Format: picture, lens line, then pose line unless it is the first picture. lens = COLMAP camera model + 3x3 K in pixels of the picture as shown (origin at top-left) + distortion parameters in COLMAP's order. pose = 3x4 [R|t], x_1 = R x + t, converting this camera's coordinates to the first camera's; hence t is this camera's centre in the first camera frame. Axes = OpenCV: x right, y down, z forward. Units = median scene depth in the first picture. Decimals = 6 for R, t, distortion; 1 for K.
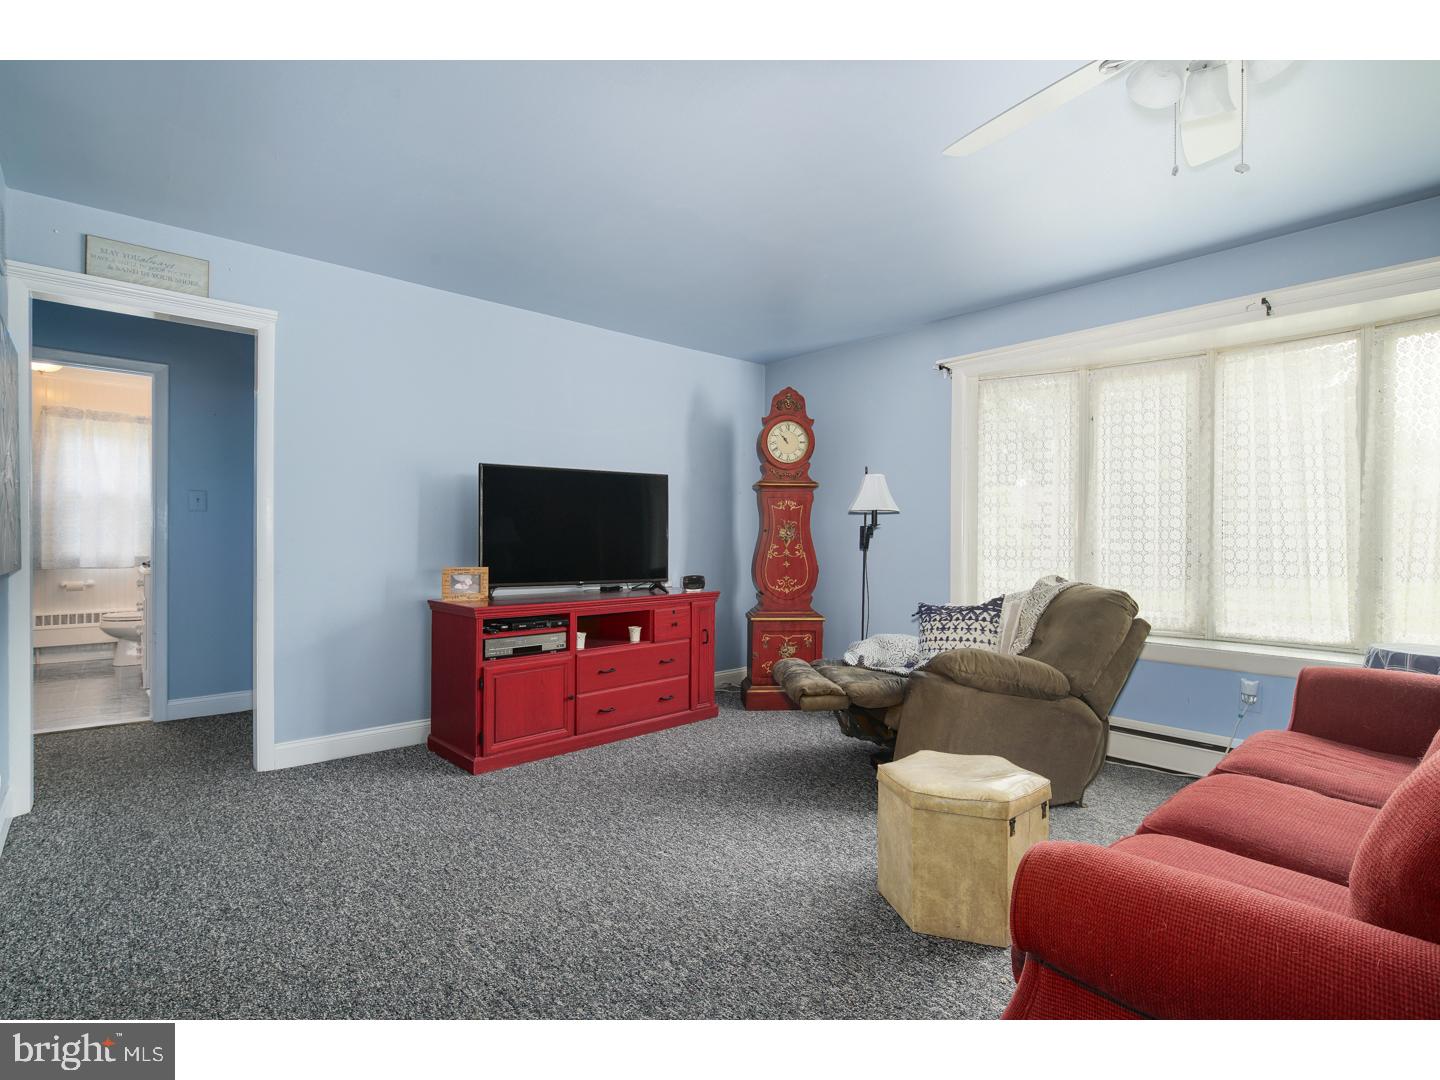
lens RADIAL K [[695.7, 0, 714.4], [0, 695.7, 543.2], [0, 0, 1]] dist [-0.000188, 0.000642]
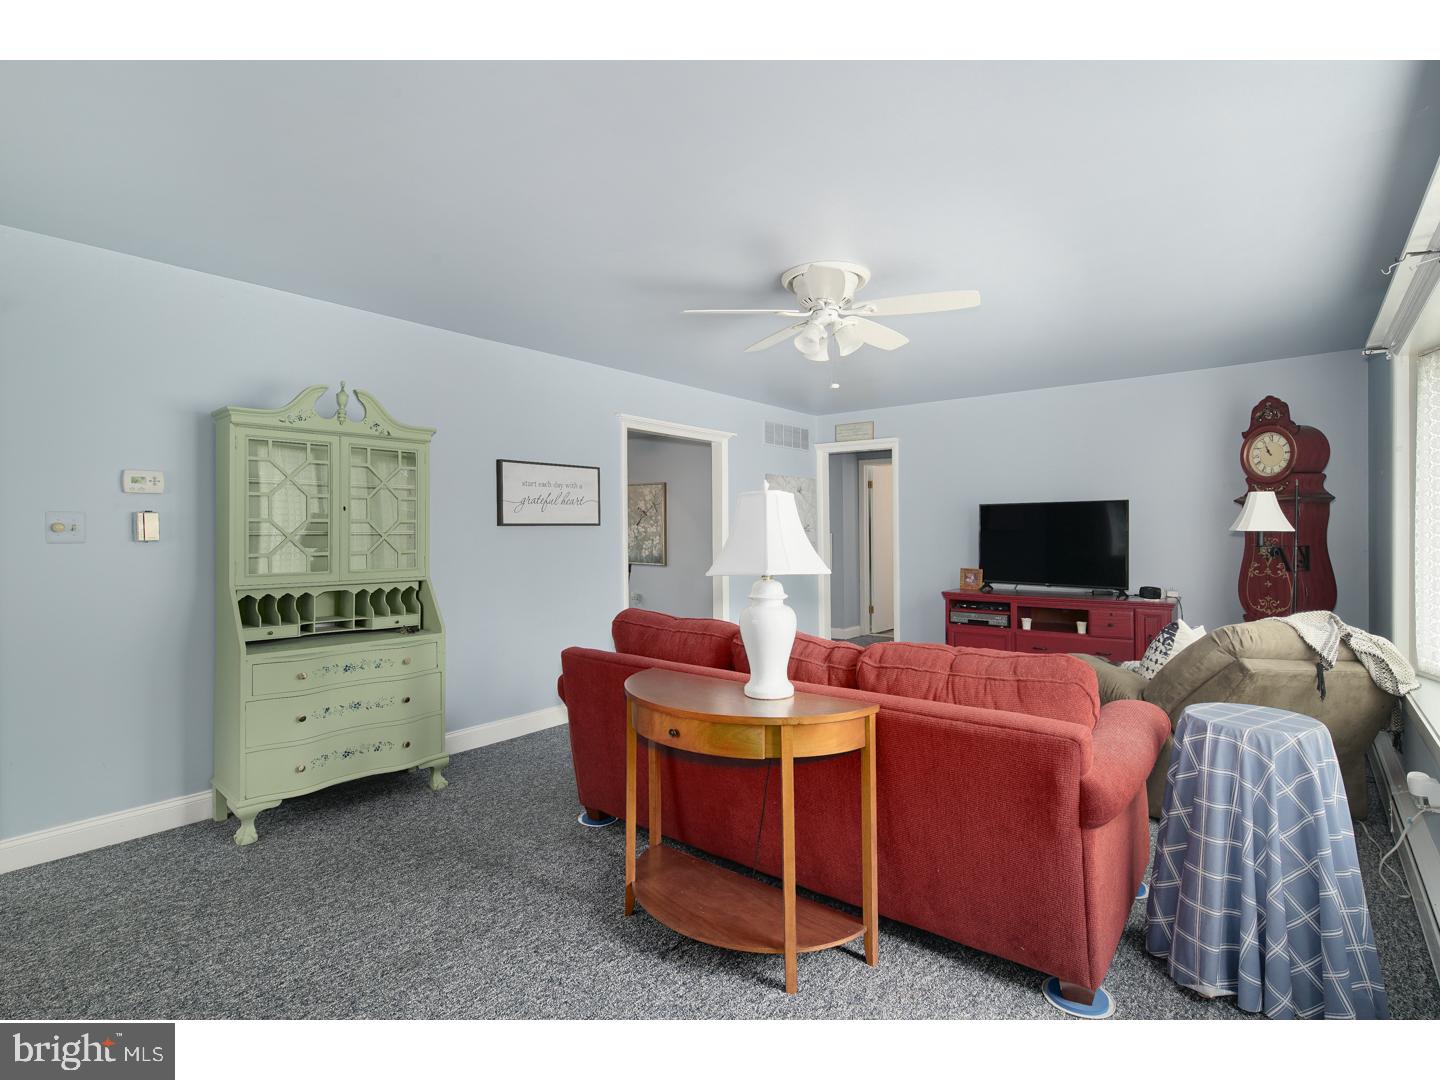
lens RADIAL K [[695.7, 0, 718.9], [0, 695.7, 531.3], [0, 0, 1]] dist [-0.000188, 0.000642]
pose [[0.154825, -0.005486, -0.987927, 1.162149], [-0.001368, 0.999982, -0.005767, -0.043505], [0.987941, 0.002244, 0.154815, 0.149046]]
